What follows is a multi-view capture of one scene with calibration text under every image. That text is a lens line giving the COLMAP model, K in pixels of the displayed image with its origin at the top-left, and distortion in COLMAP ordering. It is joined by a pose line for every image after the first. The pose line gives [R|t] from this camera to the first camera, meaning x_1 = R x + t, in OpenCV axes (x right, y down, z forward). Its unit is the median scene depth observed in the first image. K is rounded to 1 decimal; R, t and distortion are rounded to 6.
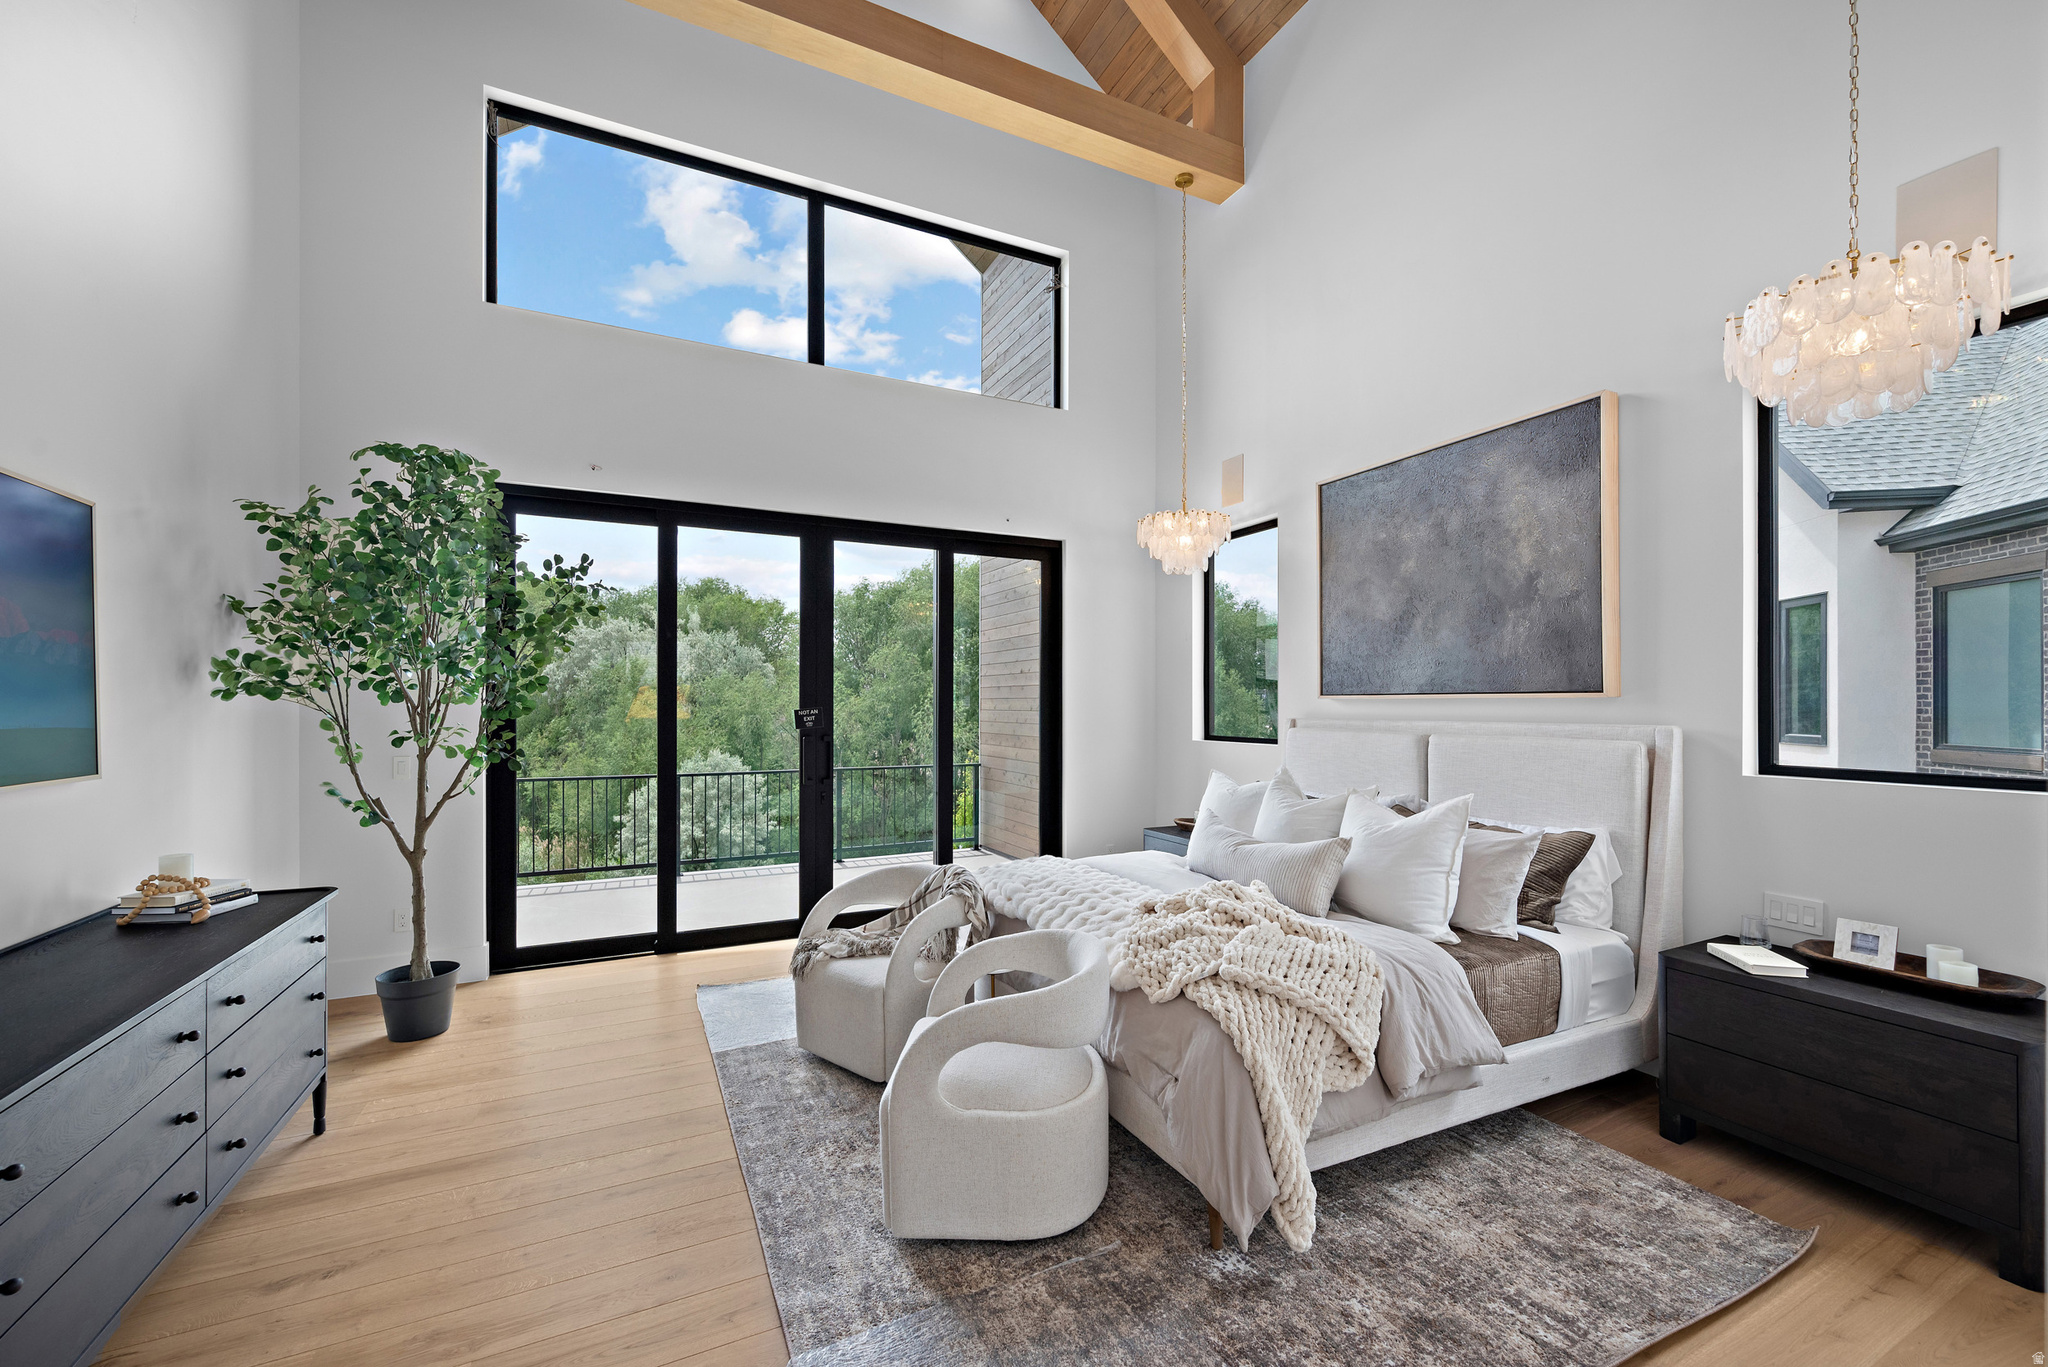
lens RADIAL K [[814.5, 0, 1025.0], [0, 814.5, 701.1], [0, 0, 1]] dist [-0.002463, -0.000231]
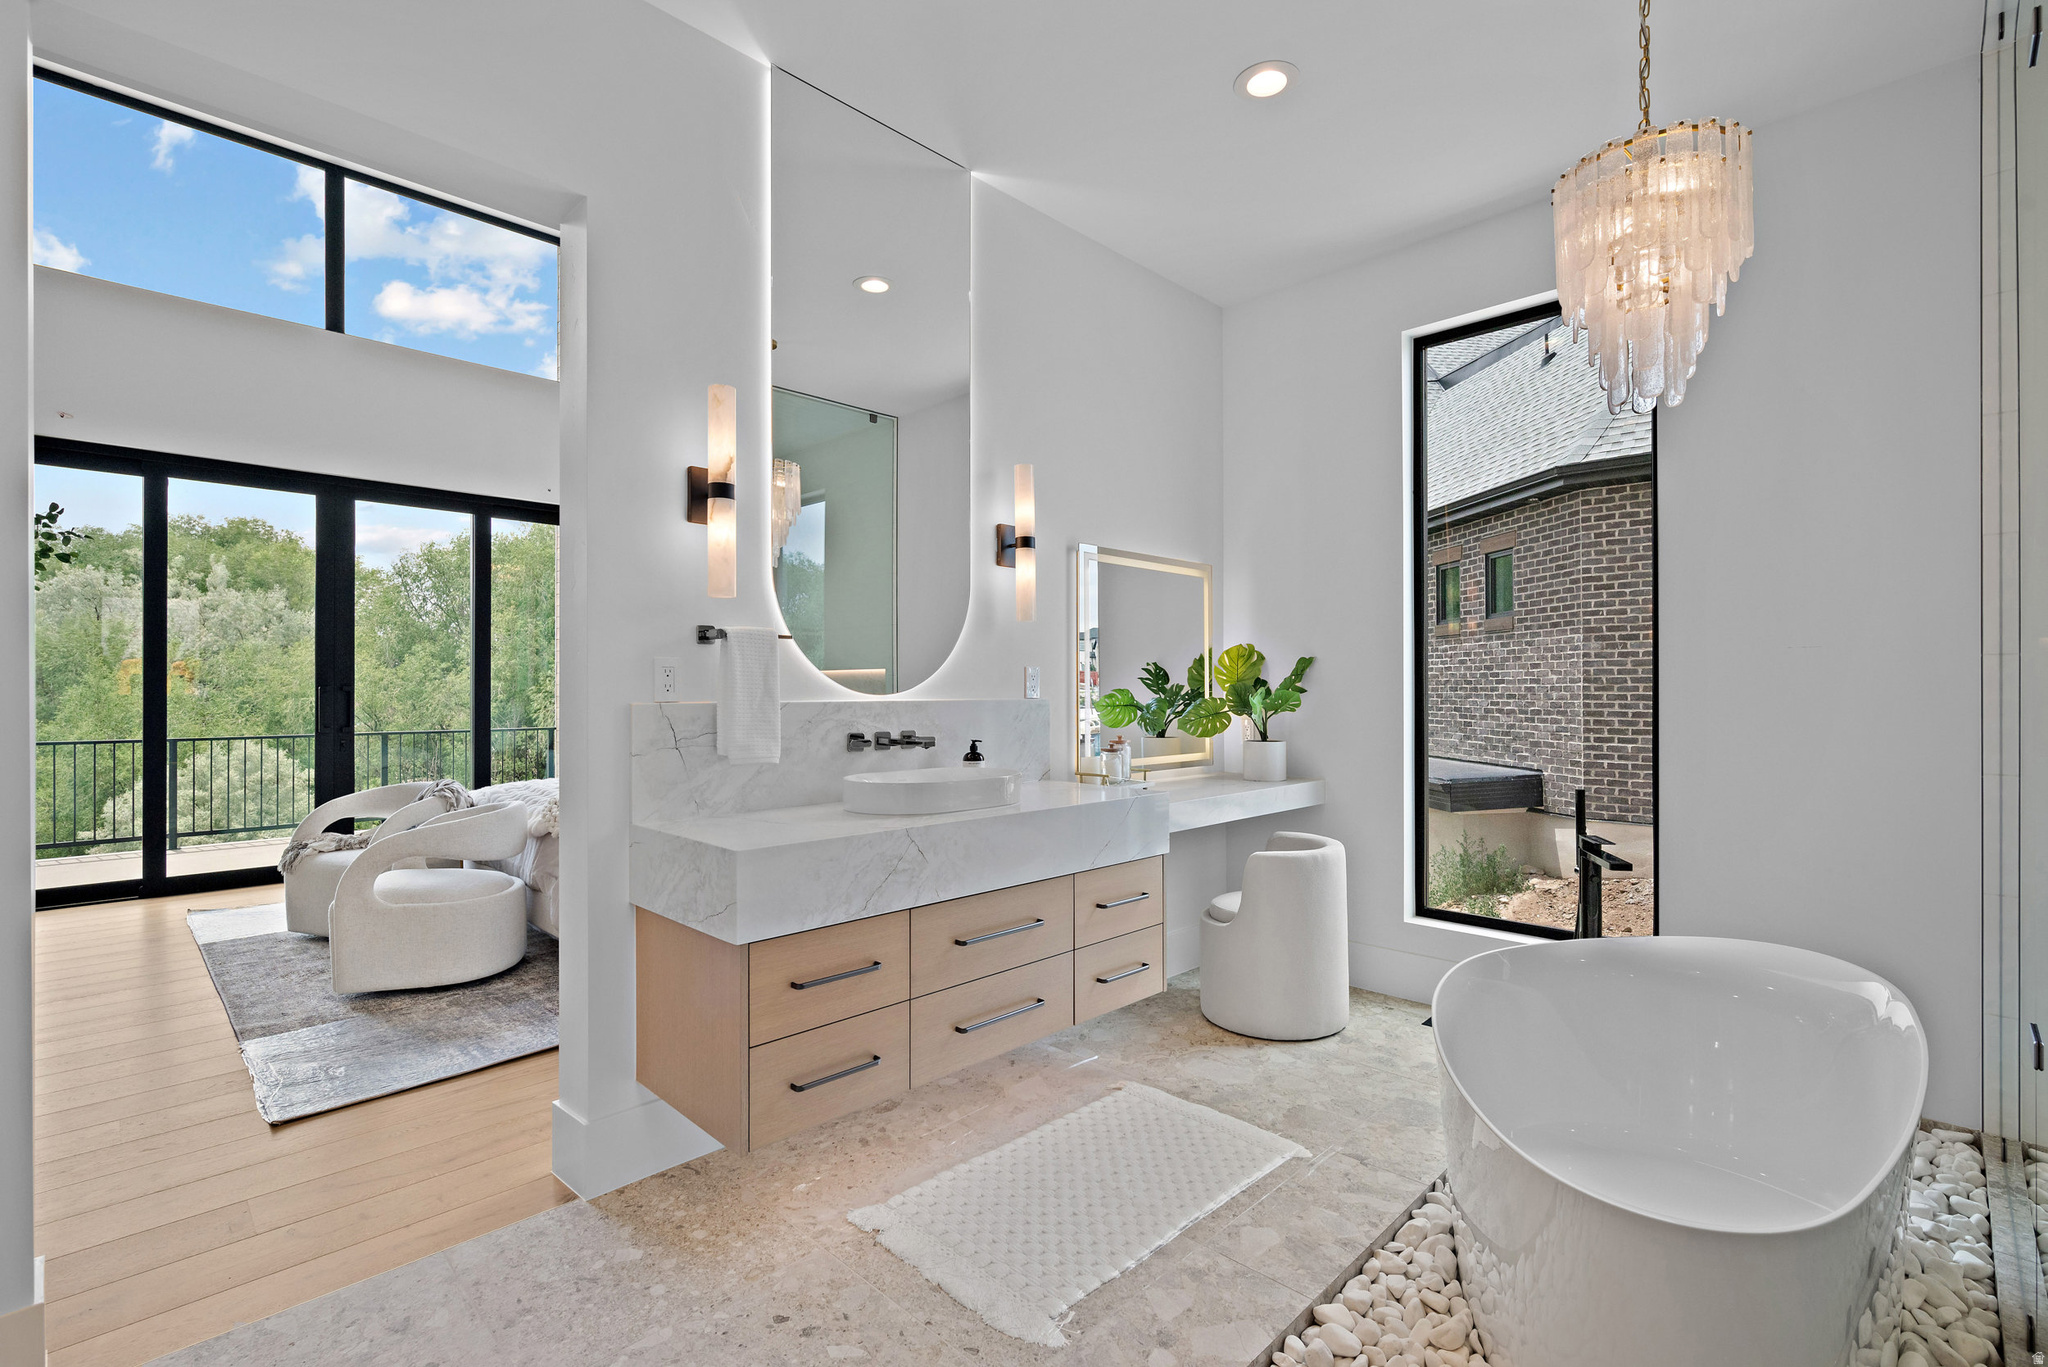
lens RADIAL K [[936.0, 0, 1026.0], [0, 936.0, 684.5], [0, 0, 1]] dist [0.008657, -0.001703]
pose [[0.948224, 0.000086, 0.317601, 0.261350], [0.001103, 0.999993, -0.003563, 0.058590], [-0.317599, 0.003729, 0.948218, -0.551111]]
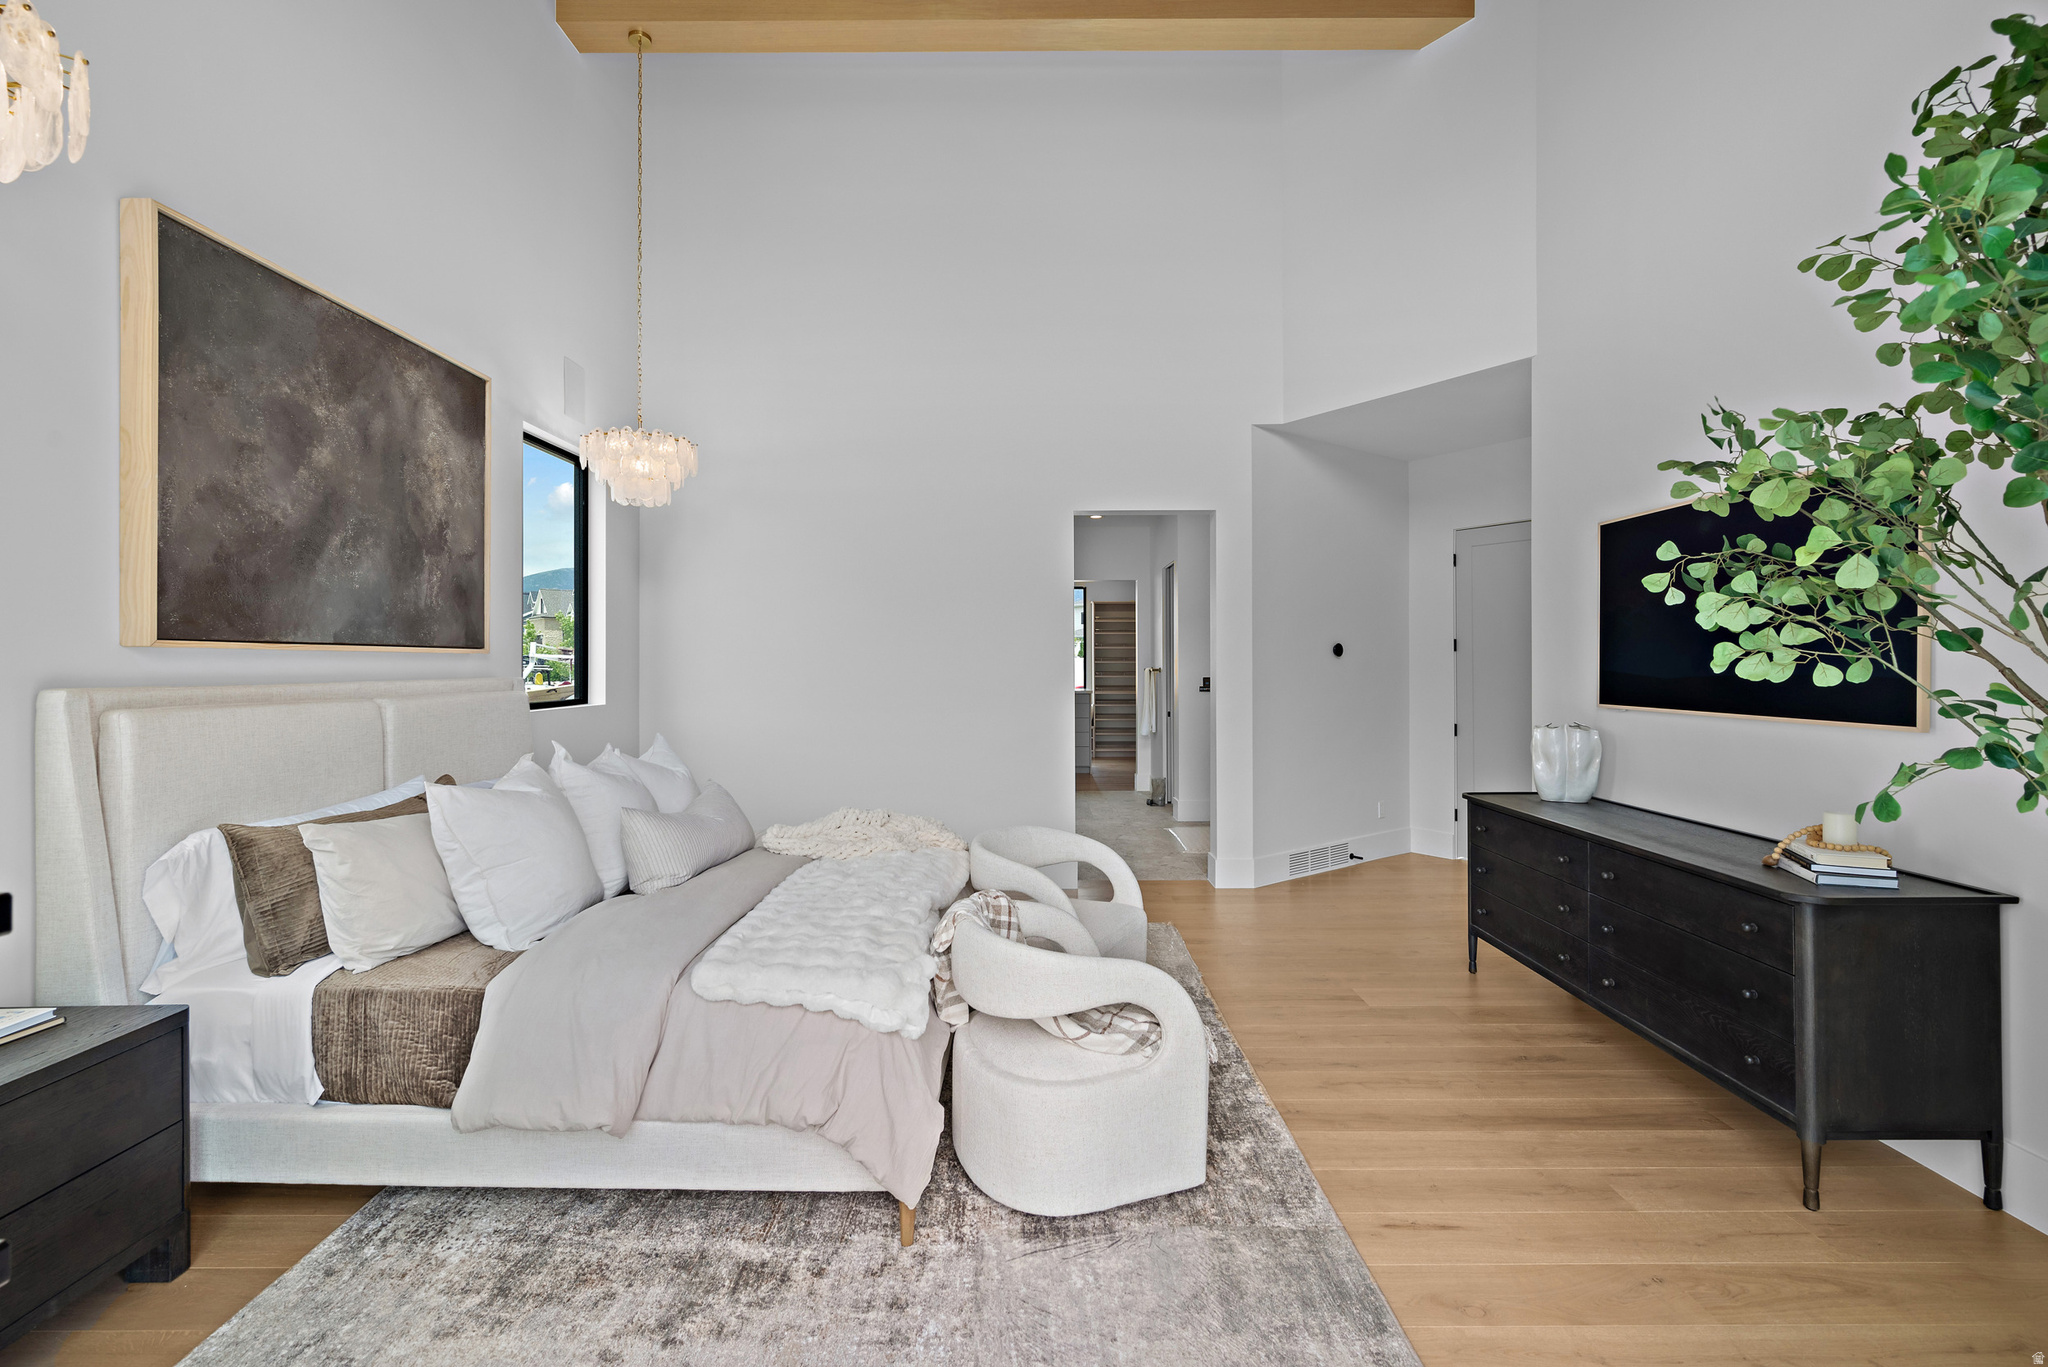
lens RADIAL K [[854.8, 0, 1027.4], [0, 854.8, 670.9], [0, 0, 1]] dist [-0.019046, -0.000170]
pose [[-0.887233, -0.003745, 0.461307, -0.396396], [-0.003014, 0.999993, 0.002321, 0.011348], [-0.461312, 0.000669, -0.887238, 1.414349]]
